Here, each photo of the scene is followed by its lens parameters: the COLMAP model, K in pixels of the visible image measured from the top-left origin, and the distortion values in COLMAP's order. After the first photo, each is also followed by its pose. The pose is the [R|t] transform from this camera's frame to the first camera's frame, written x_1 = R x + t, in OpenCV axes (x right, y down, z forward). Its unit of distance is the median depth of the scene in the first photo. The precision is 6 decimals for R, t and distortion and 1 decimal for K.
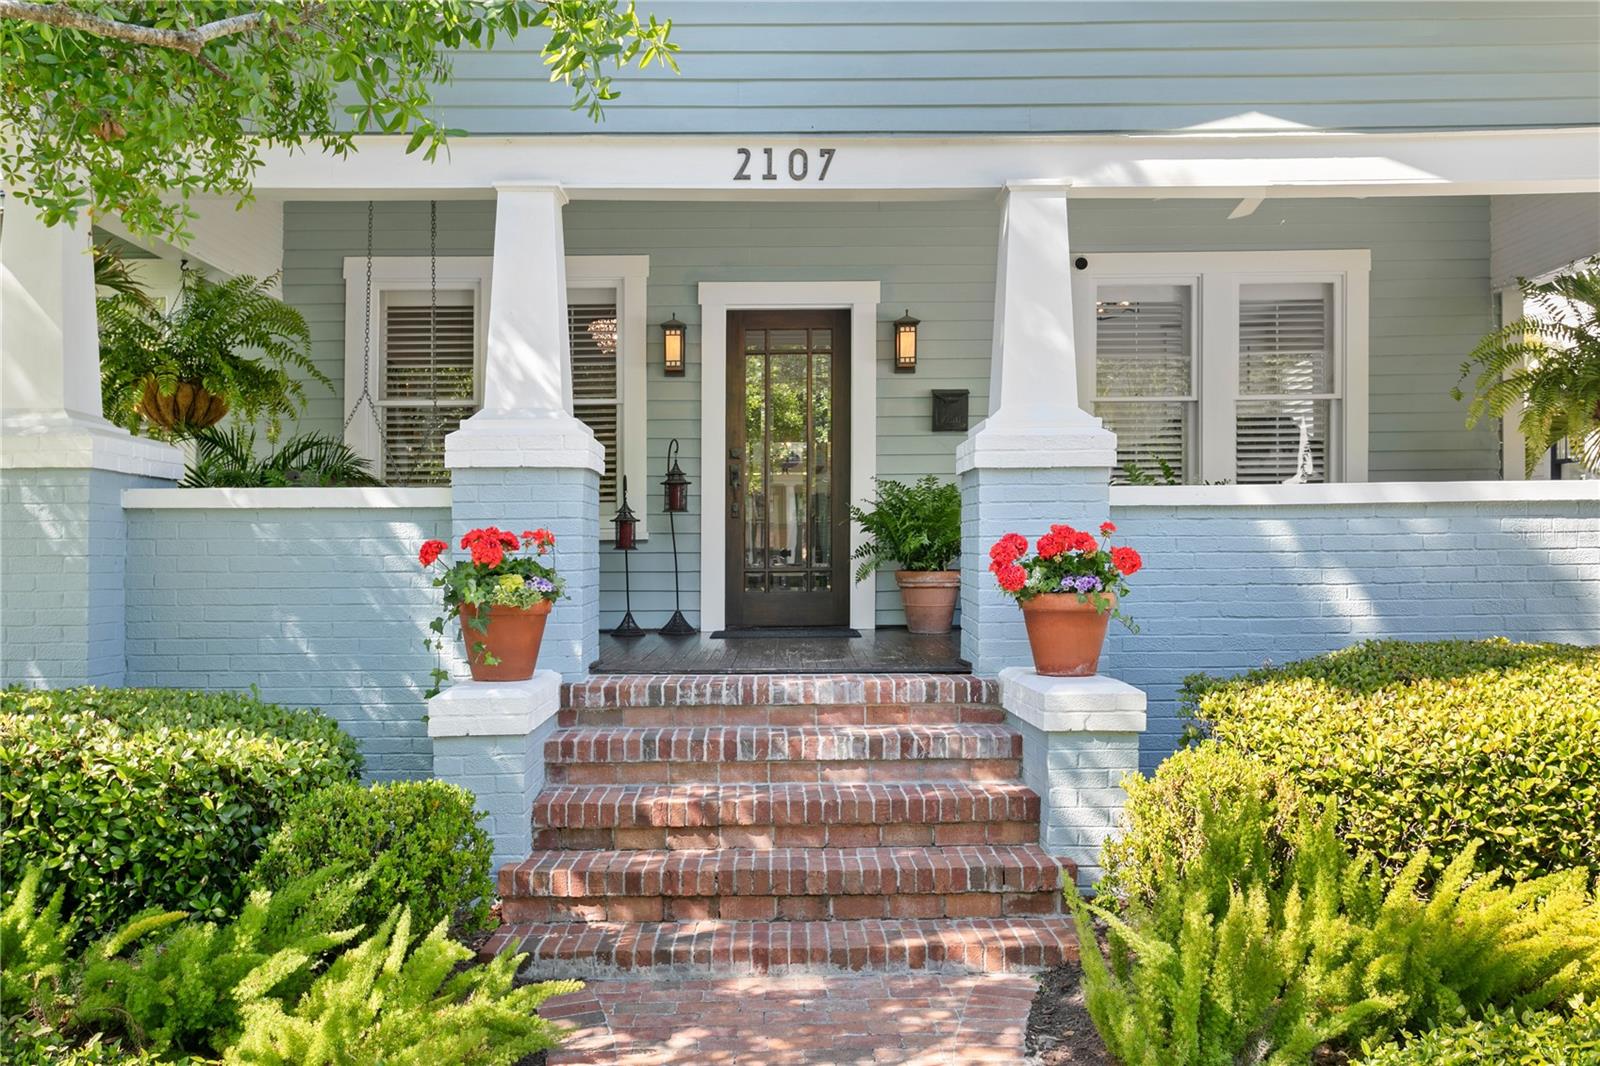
lens RADIAL K [[1532.5, 0, 801.5], [0, 1532.5, 459.7], [0, 0, 1]] dist [0.021068, -0.005567]
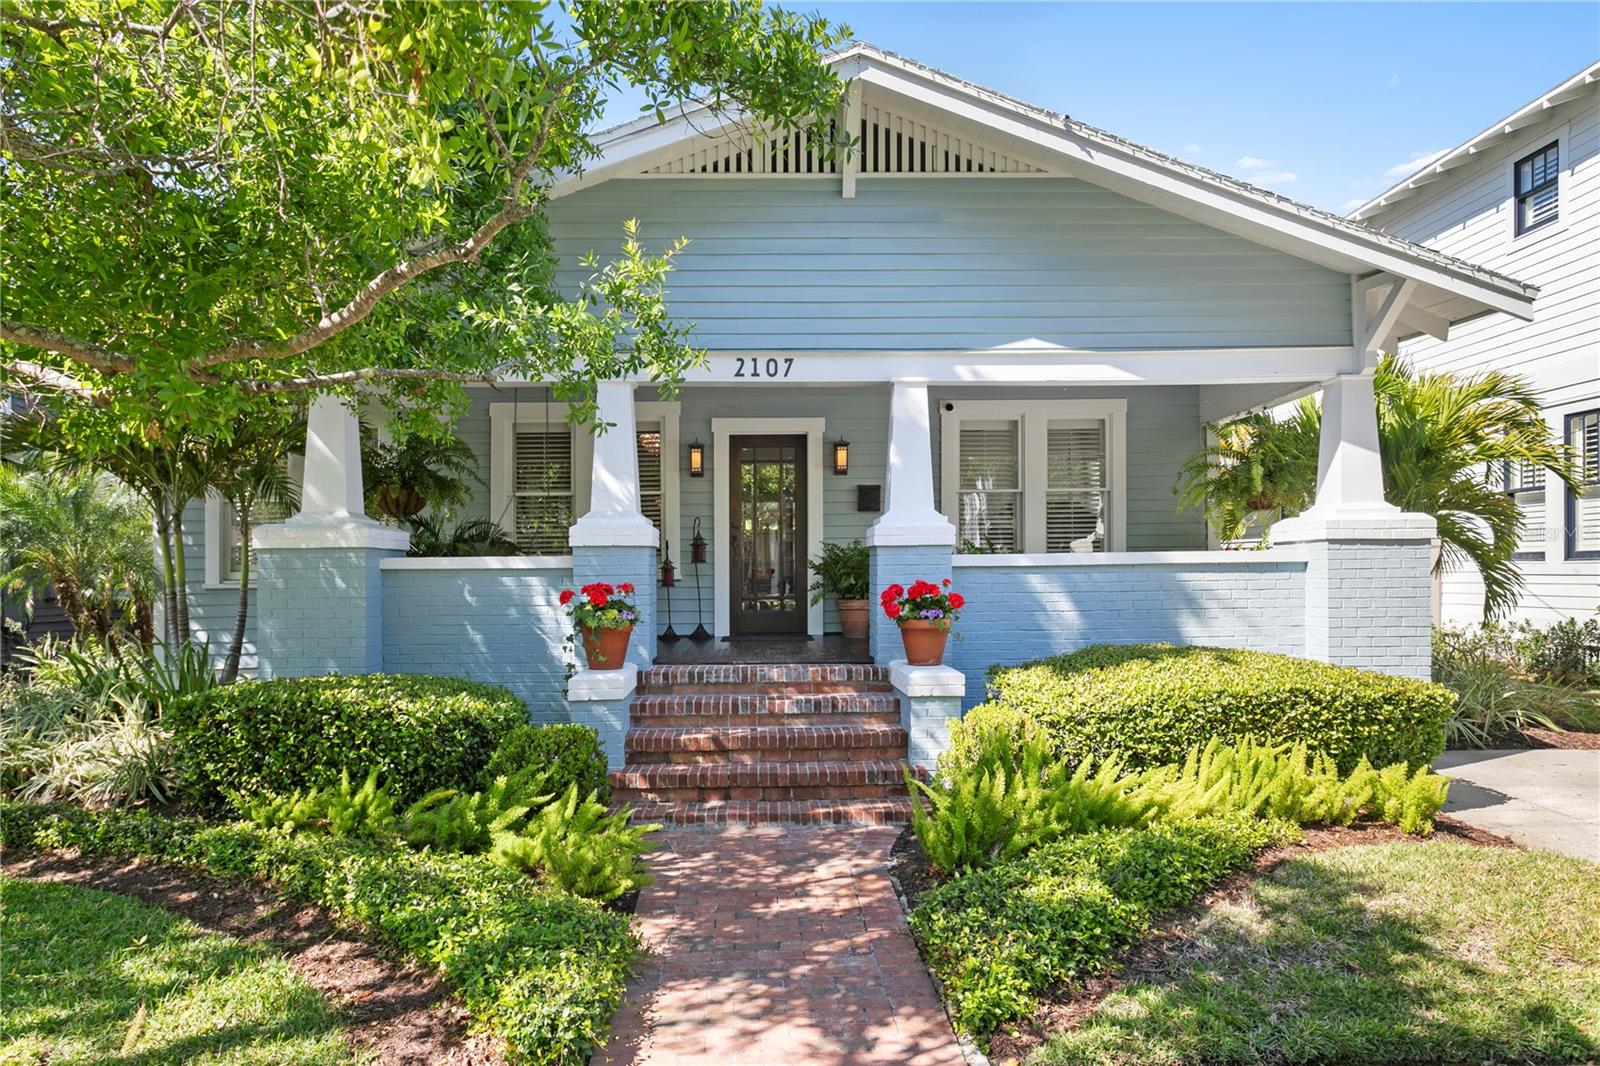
lens RADIAL K [[1116.4, 0, 766.5], [0, 1116.4, 500.0], [0, 0, 1]] dist [-0.005686, 0.001385]
pose [[0.999890, -0.006773, -0.013220, 0.008413], [0.006740, 0.999974, -0.002526, -0.047350], [0.013236, 0.002436, 0.999909, -0.288001]]
